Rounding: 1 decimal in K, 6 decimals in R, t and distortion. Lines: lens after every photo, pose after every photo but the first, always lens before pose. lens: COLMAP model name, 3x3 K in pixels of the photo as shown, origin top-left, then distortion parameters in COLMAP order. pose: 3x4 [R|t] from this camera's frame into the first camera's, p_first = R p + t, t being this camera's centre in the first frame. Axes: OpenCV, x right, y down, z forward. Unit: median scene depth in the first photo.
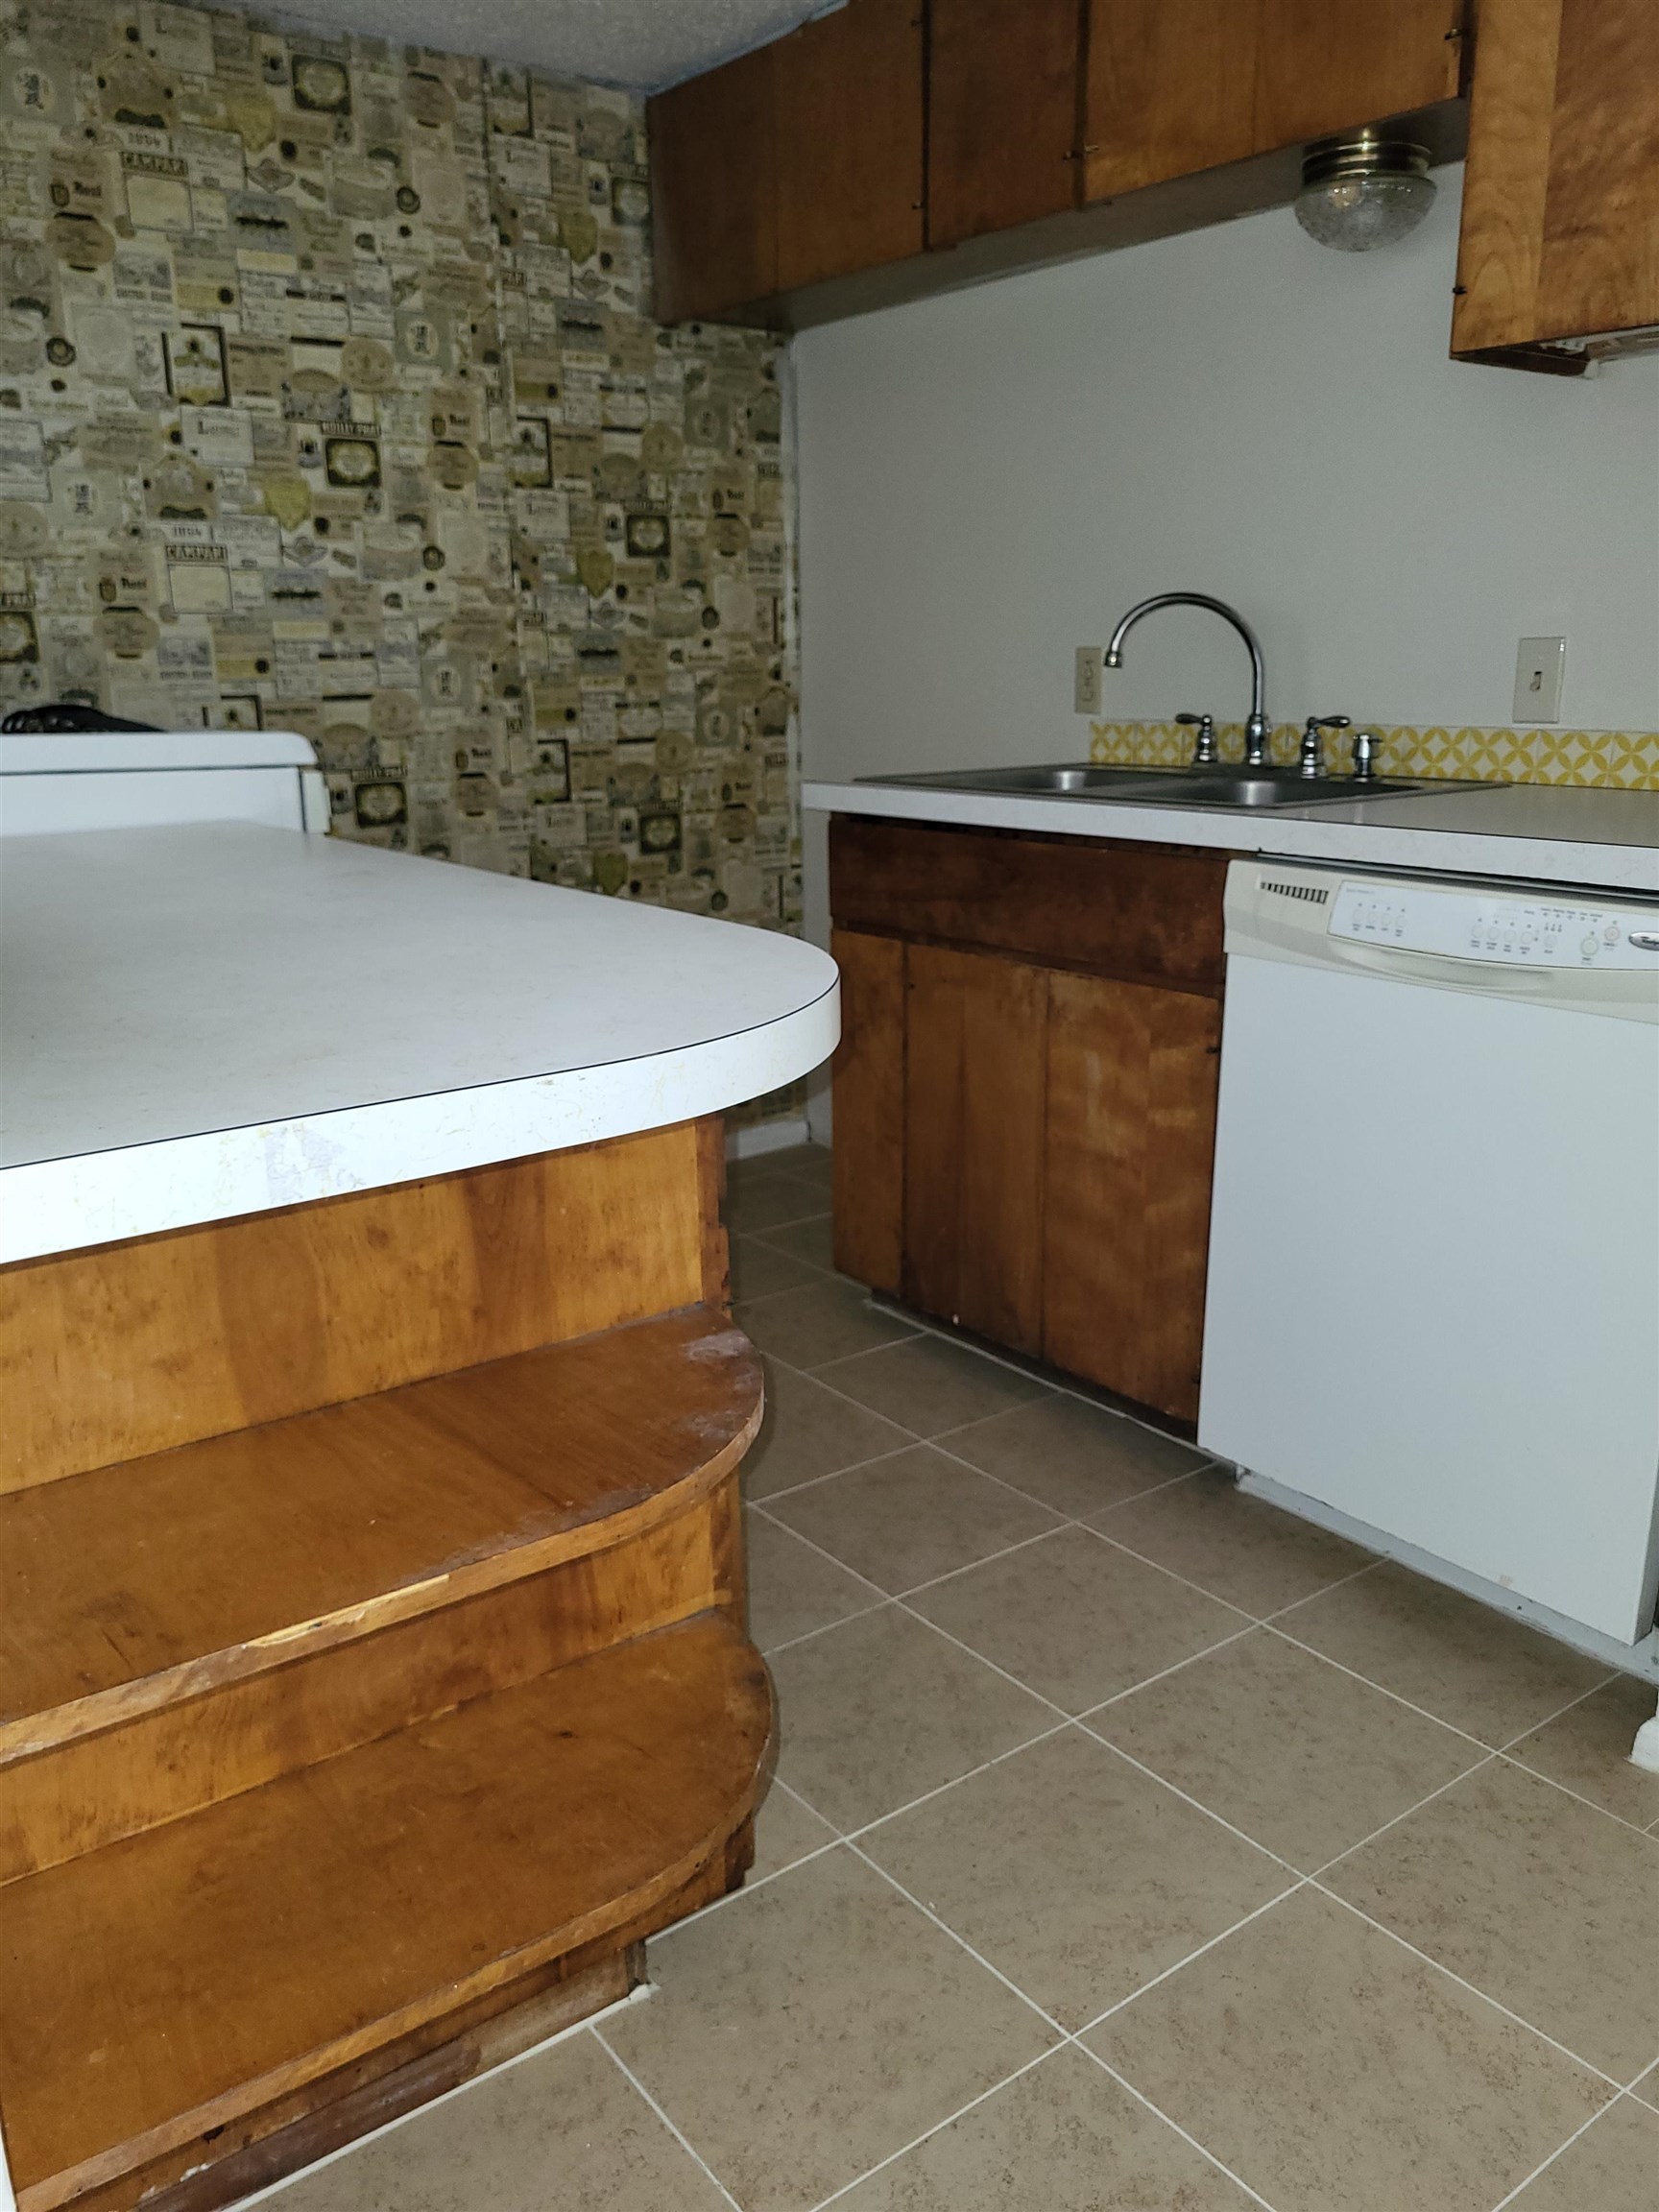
lens RADIAL K [[1705.7, 0, 837.1], [0, 1705.7, 1146.2], [0, 0, 1]] dist [0.037179, -0.036453]
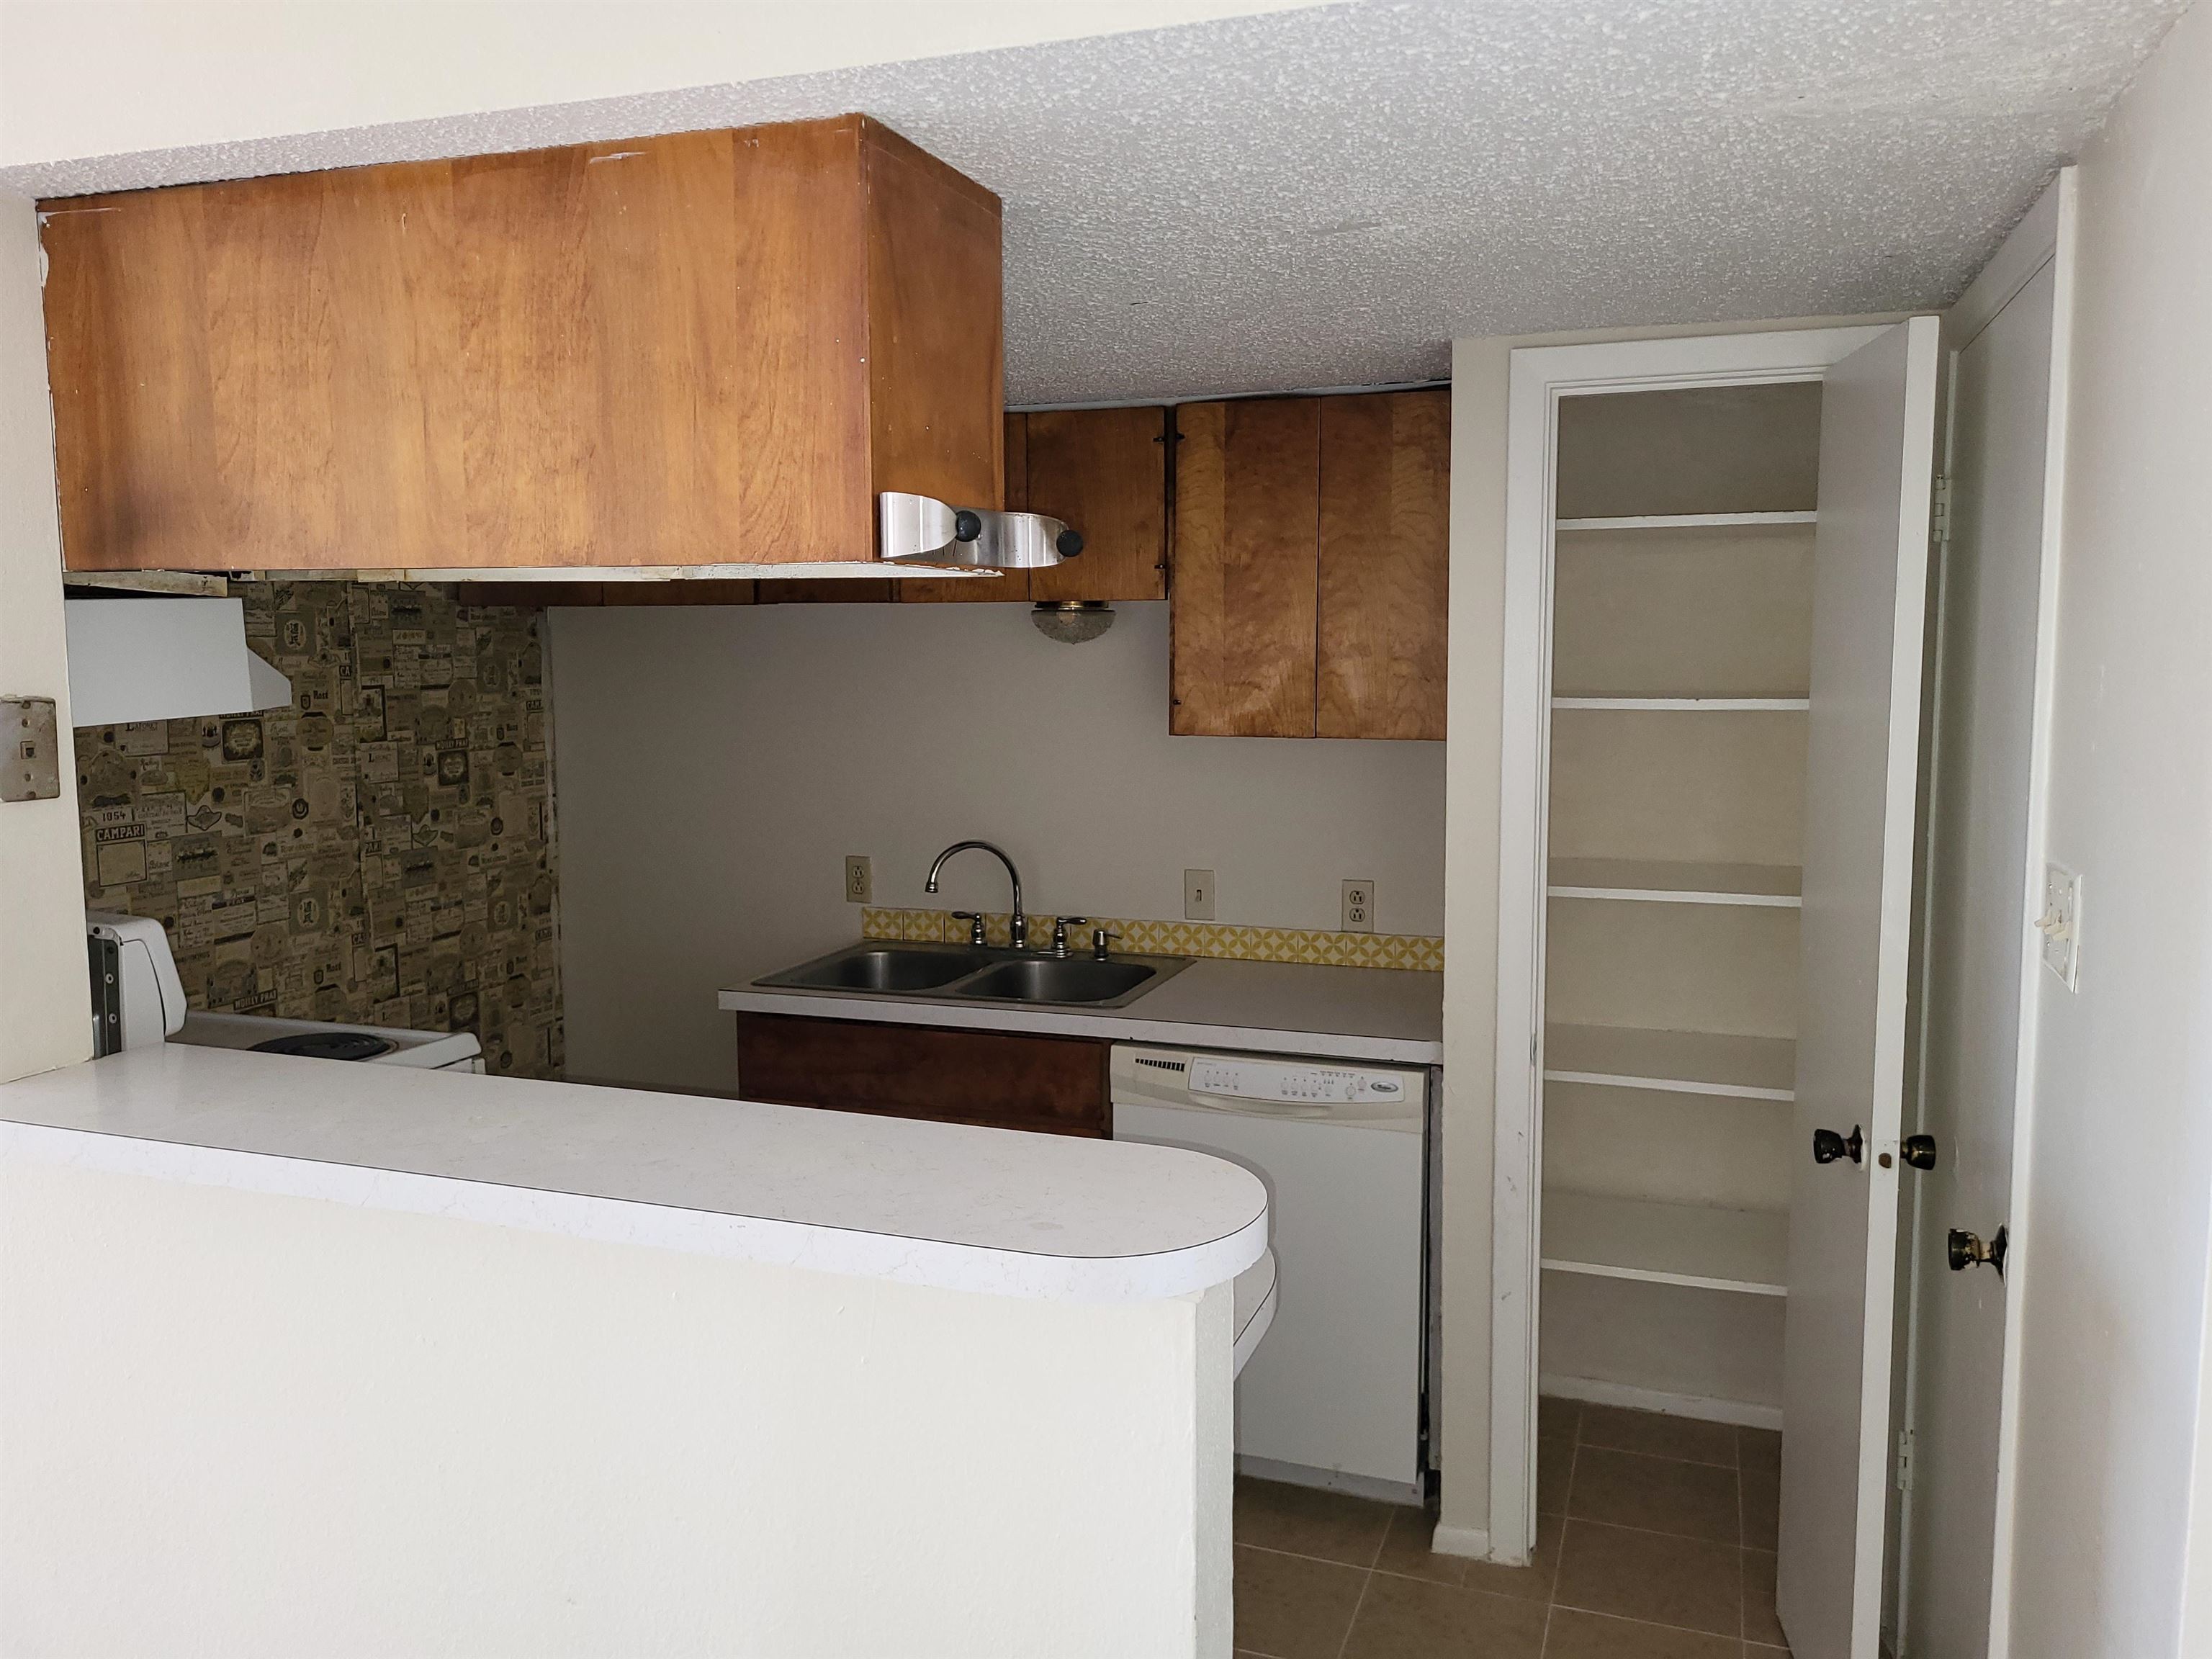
lens RADIAL K [[1705.7, 0, 1107.3], [0, 1705.7, 822.8], [0, 0, 1]] dist [0.037179, -0.036453]
pose [[0.840423, -0.052602, 0.539372, -0.396503], [0.145494, 0.980639, -0.131065, -0.104026], [-0.522035, 0.188626, 0.831805, -0.230454]]
